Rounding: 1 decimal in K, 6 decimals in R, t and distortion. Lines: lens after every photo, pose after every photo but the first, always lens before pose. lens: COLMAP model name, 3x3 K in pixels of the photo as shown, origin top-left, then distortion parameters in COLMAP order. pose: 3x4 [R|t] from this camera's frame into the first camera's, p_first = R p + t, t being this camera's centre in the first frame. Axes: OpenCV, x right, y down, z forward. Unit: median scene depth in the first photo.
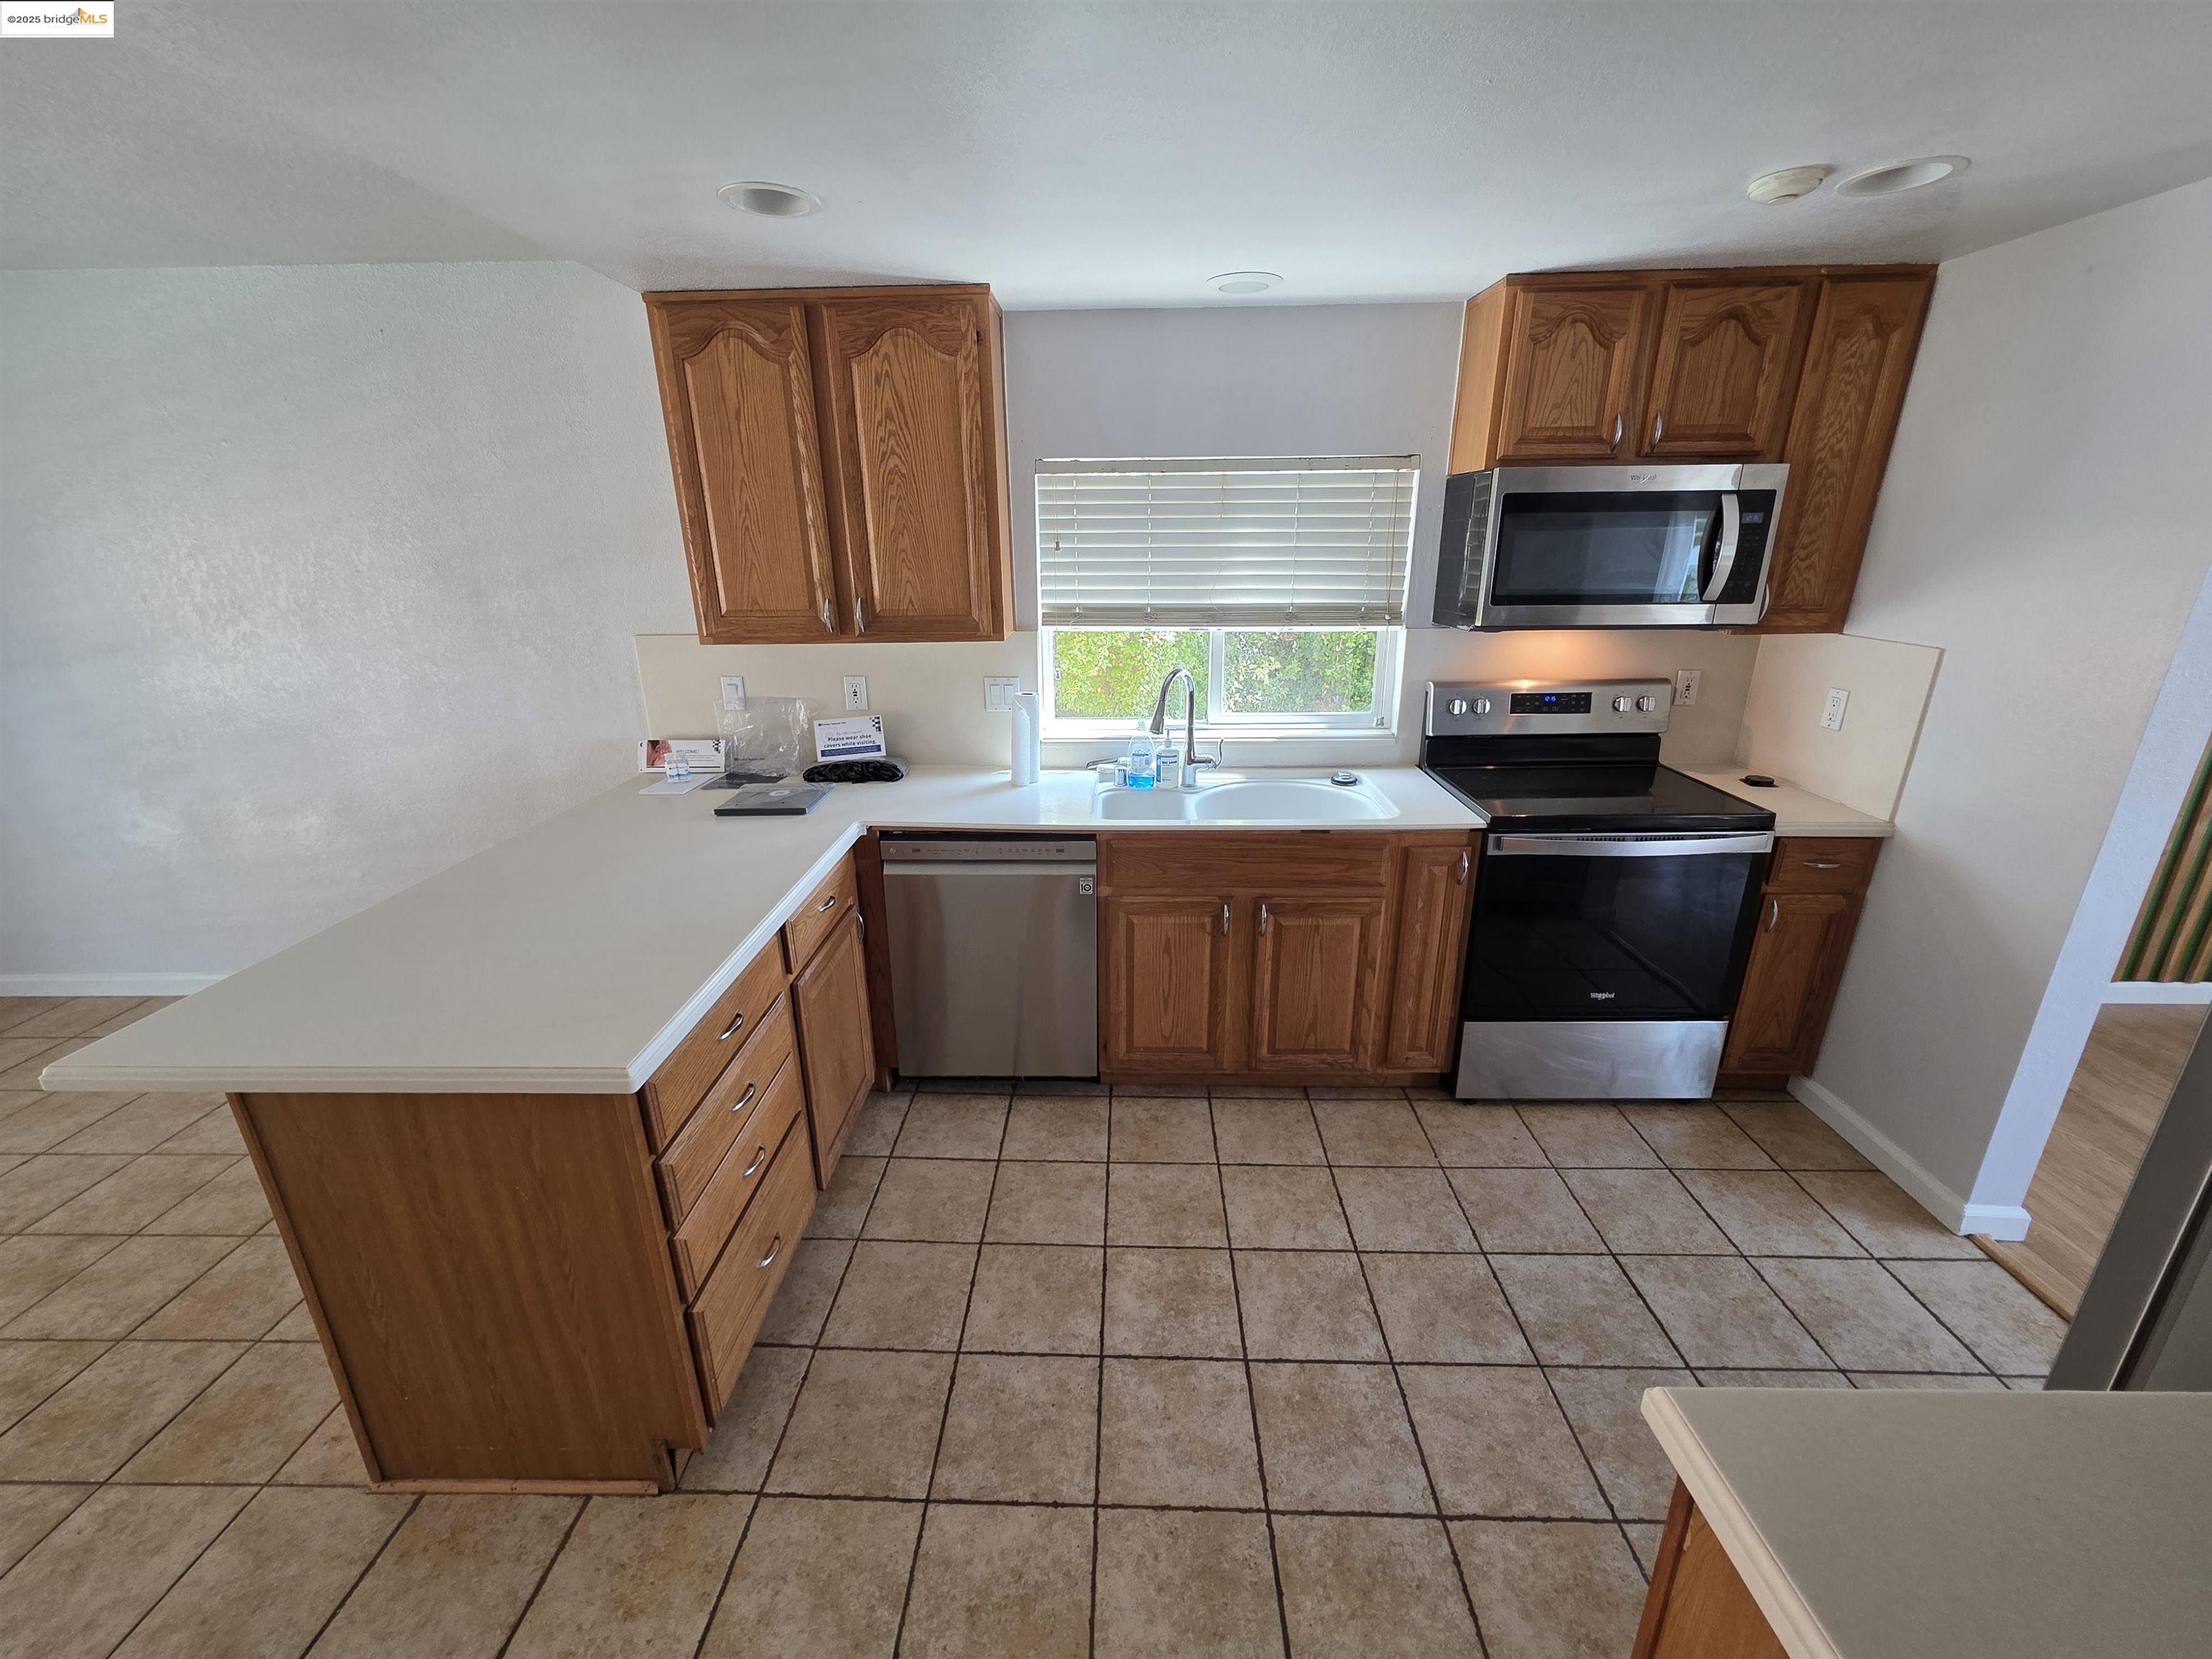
lens RADIAL K [[881.4, 0, 1105.8], [0, 881.4, 836.2], [0, 0, 1]] dist [0.001478, 0.000113]
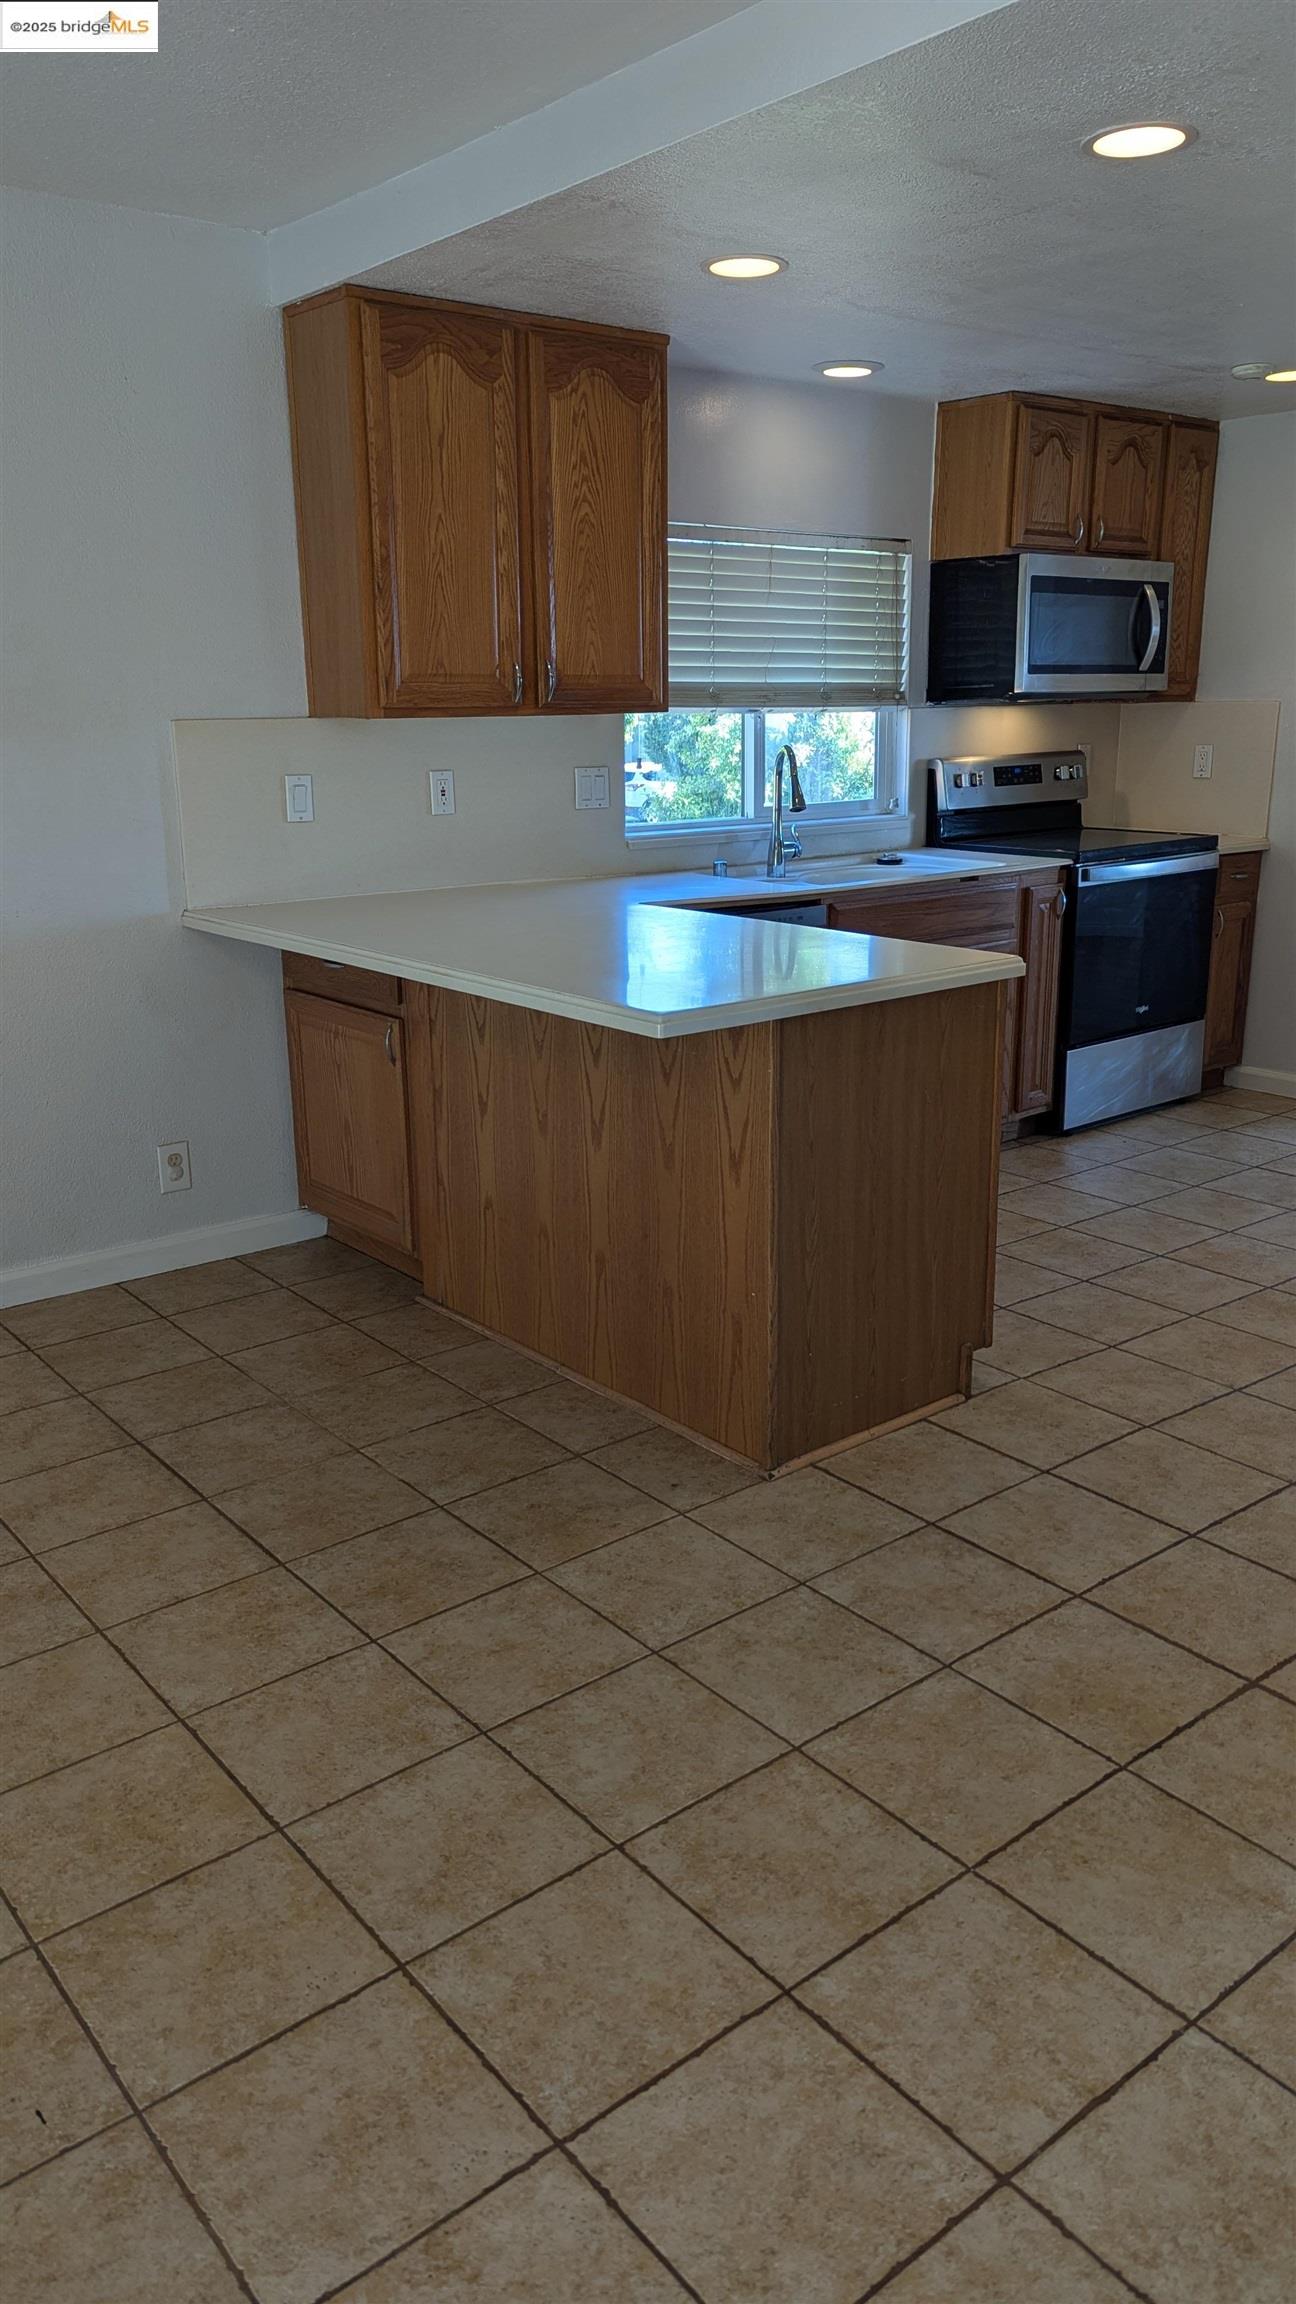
lens RADIAL K [[1644.4, 0, 645.9], [0, 1644.4, 1143.1], [0, 0, 1]] dist [0.043962, 0.002157]
pose [[0.763723, -0.163253, 0.624560, -1.397406], [0.209080, 0.977899, -0.000055, 0.230682], [-0.610747, 0.130625, 0.780977, -0.288156]]
